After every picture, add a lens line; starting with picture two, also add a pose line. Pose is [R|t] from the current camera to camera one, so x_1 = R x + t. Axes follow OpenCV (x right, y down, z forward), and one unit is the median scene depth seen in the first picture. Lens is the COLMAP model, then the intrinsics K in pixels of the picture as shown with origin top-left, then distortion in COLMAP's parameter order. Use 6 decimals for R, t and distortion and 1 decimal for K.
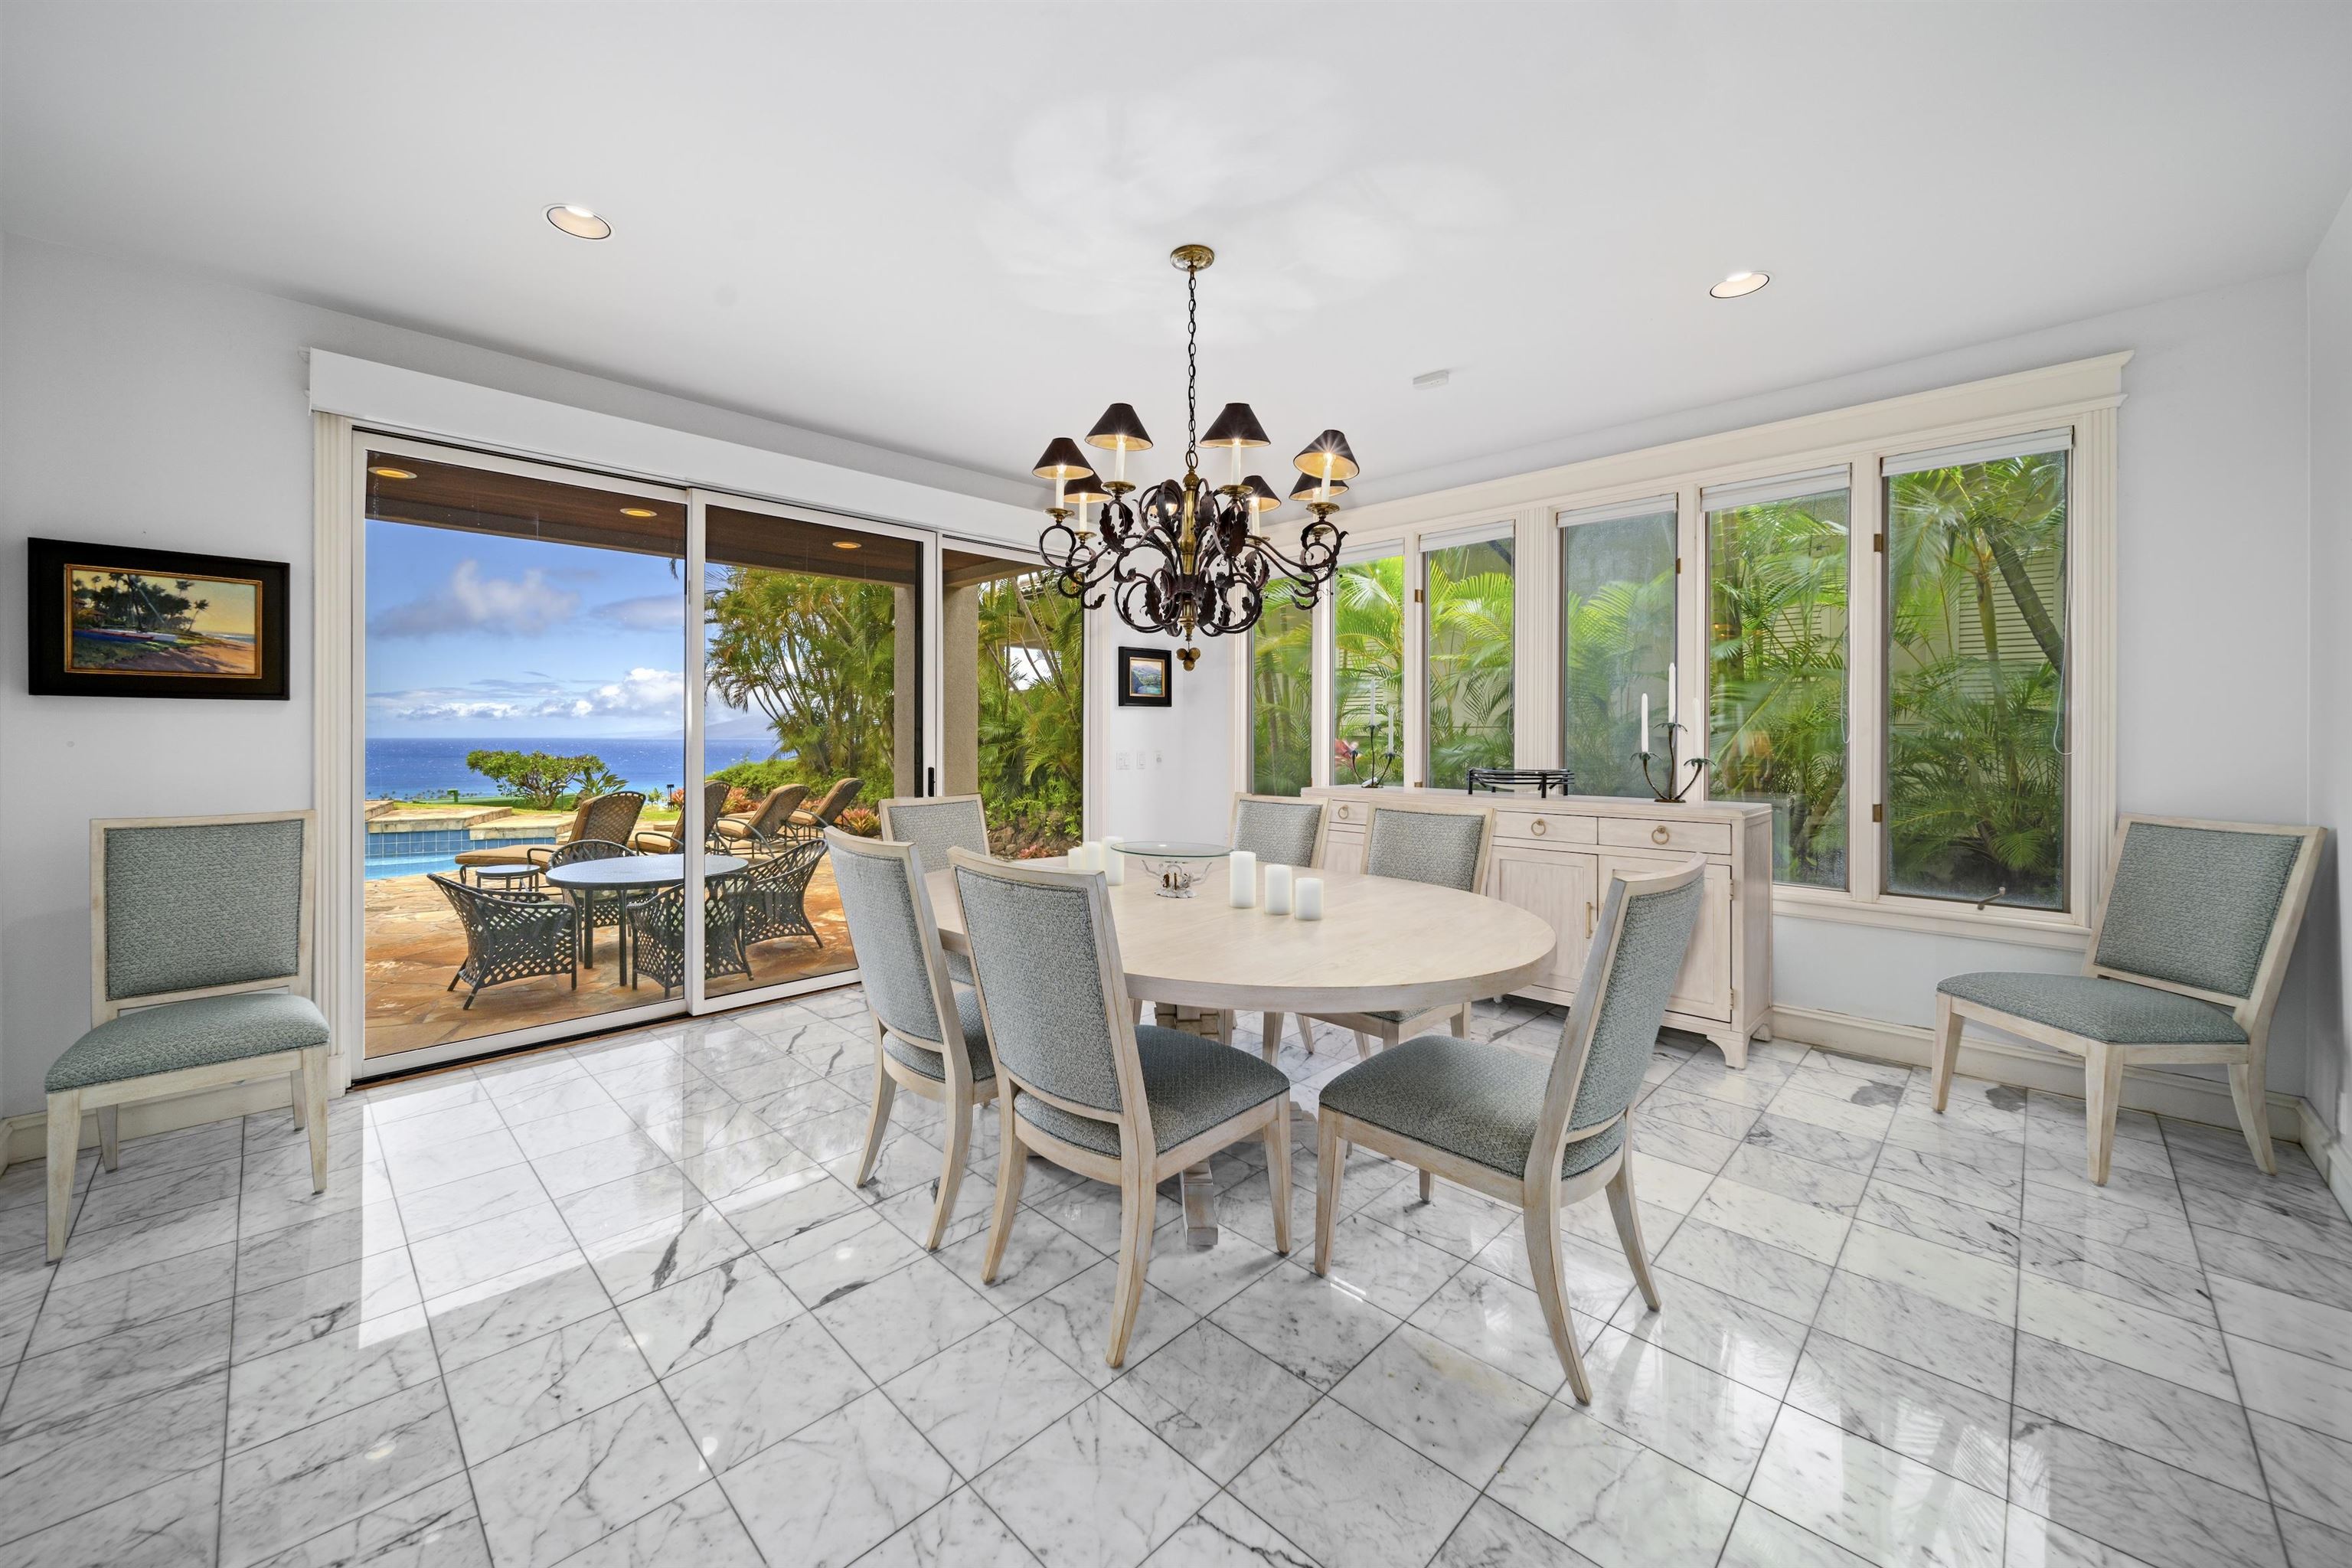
lens RADIAL K [[860.2, 0, 1135.6], [0, 860.2, 739.8], [0, 0, 1]] dist [0.001120, 0.000065]
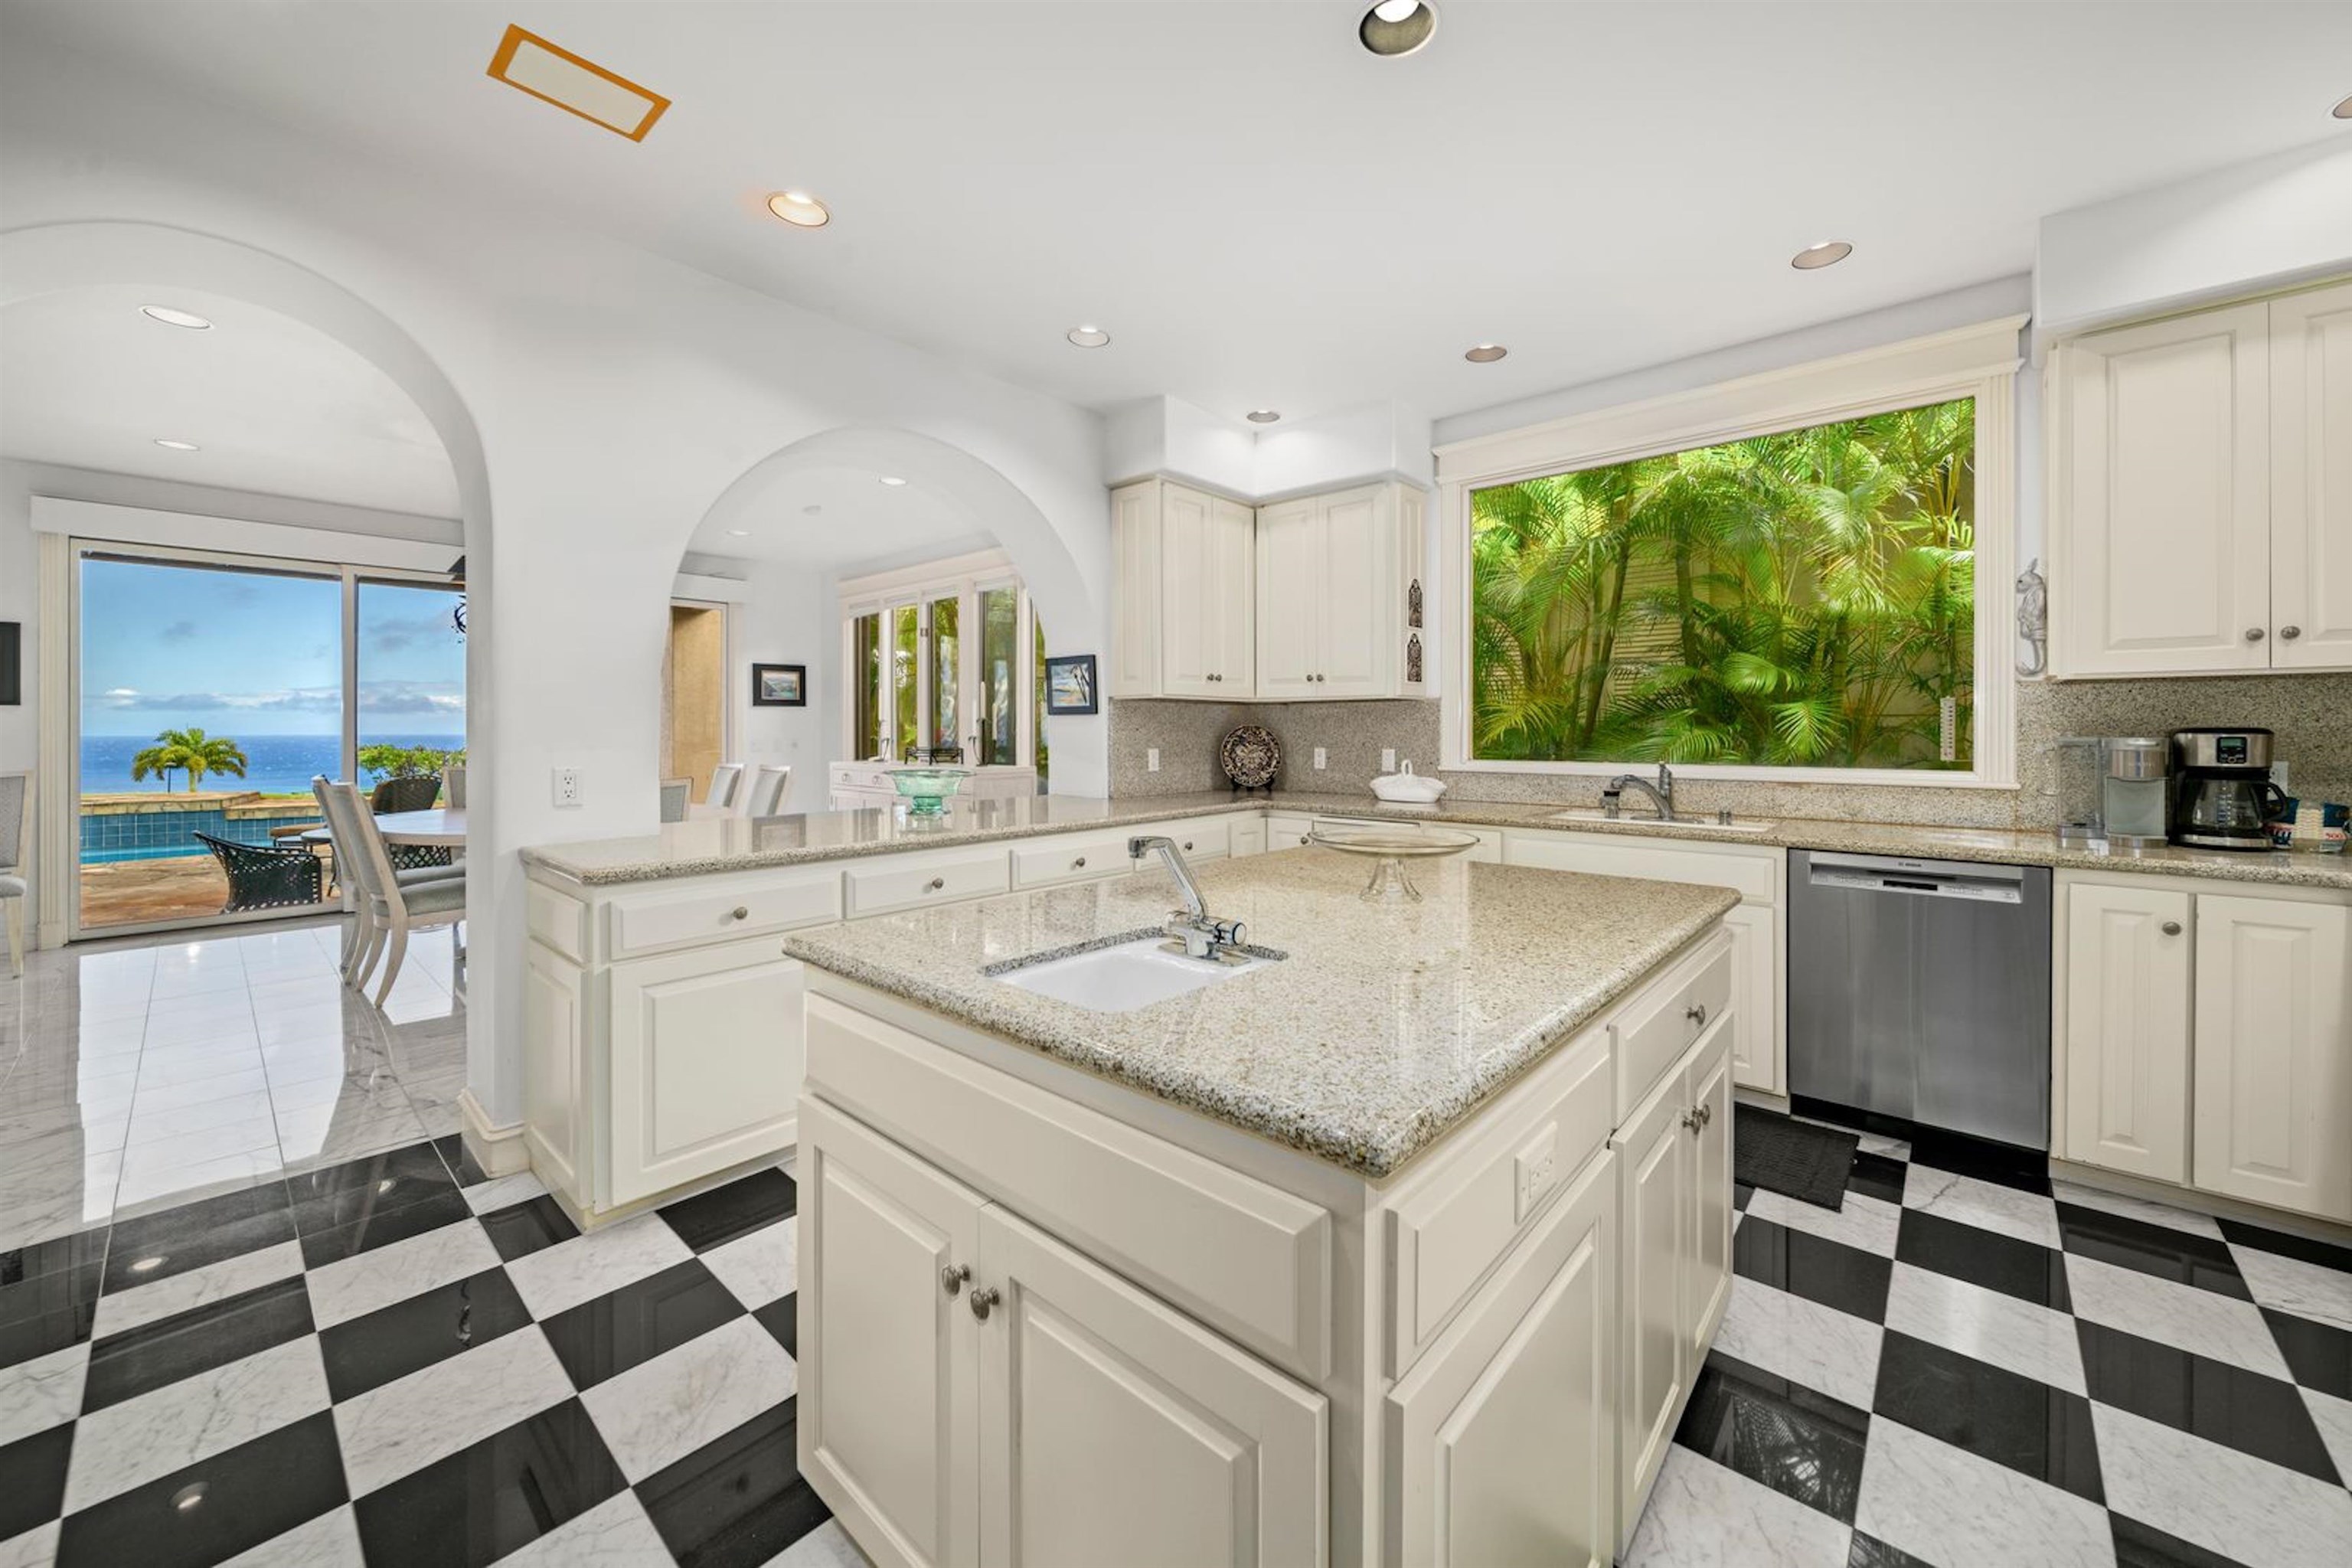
lens RADIAL K [[858.4, 0, 1224.0], [0, 858.4, 728.9], [0, 0, 1]] dist [-0.000443, -0.000118]
pose [[0.996037, -0.000001, 0.088934, 0.608420], [0.000873, 0.999952, -0.009760, 0.011344], [-0.088930, 0.009799, 0.995990, -0.437086]]
